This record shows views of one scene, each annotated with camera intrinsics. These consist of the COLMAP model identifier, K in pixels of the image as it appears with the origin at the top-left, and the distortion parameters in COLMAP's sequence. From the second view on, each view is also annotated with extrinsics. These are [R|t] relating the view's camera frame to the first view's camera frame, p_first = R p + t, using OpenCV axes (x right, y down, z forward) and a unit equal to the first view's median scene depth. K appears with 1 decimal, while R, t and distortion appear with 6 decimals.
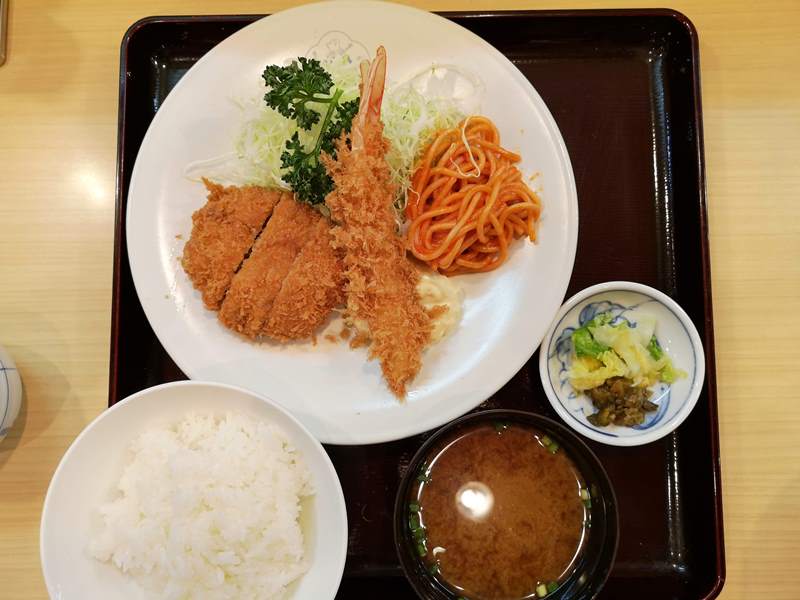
lens RADIAL K [[651.7, 0, 400.0], [0, 651.7, 300.0], [0, 0, 1]] dist [-0.008387, -0.011342]
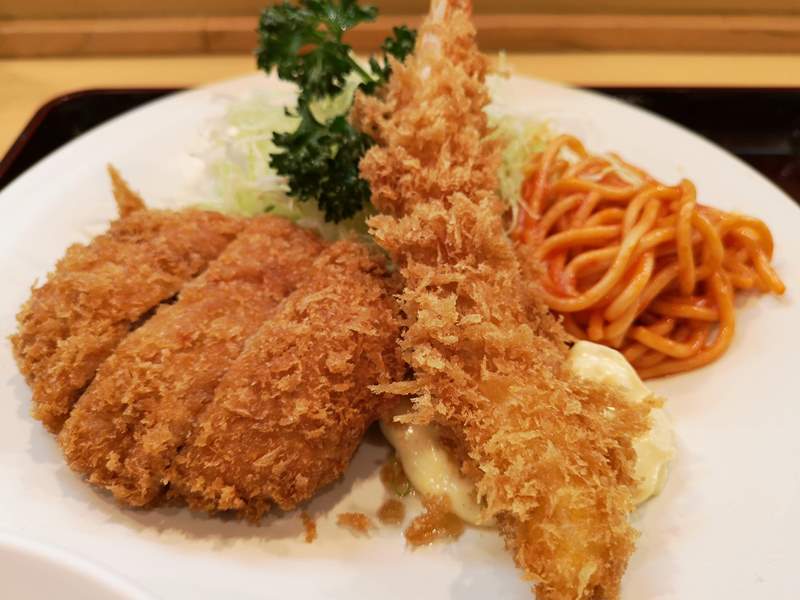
lens RADIAL K [[651.7, 0, 400.0], [0, 651.7, 300.0], [0, 0, 1]] dist [-0.008387, -0.011342]
pose [[0.998360, -0.000783, 0.057248, -0.107786], [0.038447, 0.750090, -0.660218, 0.225057], [-0.042424, 0.661336, 0.748889, 0.674975]]
